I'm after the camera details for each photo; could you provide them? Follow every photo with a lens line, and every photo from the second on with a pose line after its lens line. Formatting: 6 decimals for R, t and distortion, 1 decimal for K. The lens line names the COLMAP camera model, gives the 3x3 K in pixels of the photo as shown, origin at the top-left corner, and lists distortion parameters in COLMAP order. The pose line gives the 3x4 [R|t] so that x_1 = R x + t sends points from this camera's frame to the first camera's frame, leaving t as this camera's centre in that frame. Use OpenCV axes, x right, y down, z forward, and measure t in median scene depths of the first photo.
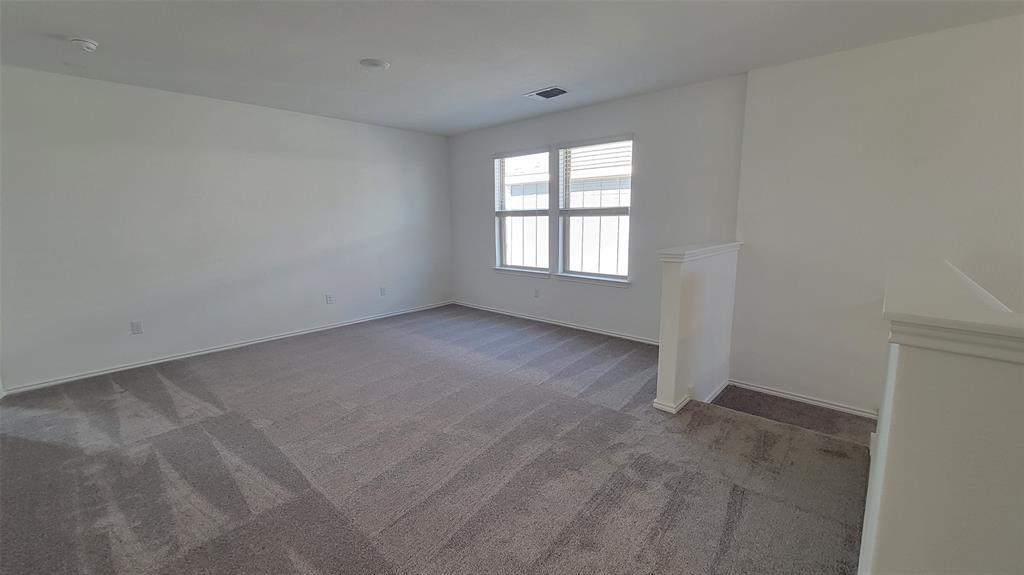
lens RADIAL K [[419.5, 0, 511.8], [0, 419.5, 283.4], [0, 0, 1]] dist [0.001034, -0.000763]
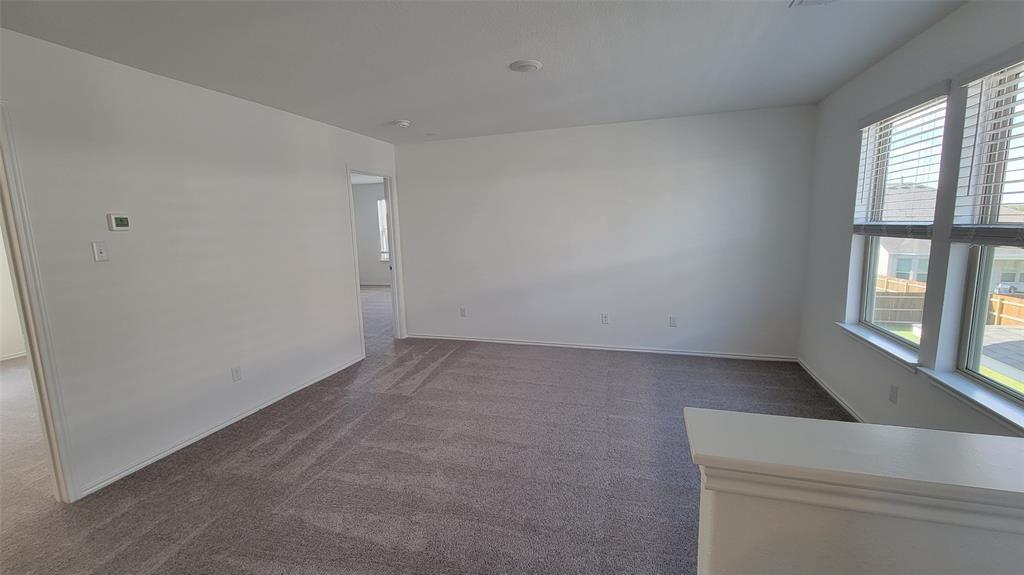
lens RADIAL K [[419.5, 0, 511.8], [0, 419.5, 283.4], [0, 0, 1]] dist [0.001034, -0.000763]
pose [[0.416648, 0.134249, -0.899100, 0.508316], [-0.118063, 0.988650, 0.092910, -0.169133], [0.901369, 0.067440, 0.427769, 0.663777]]
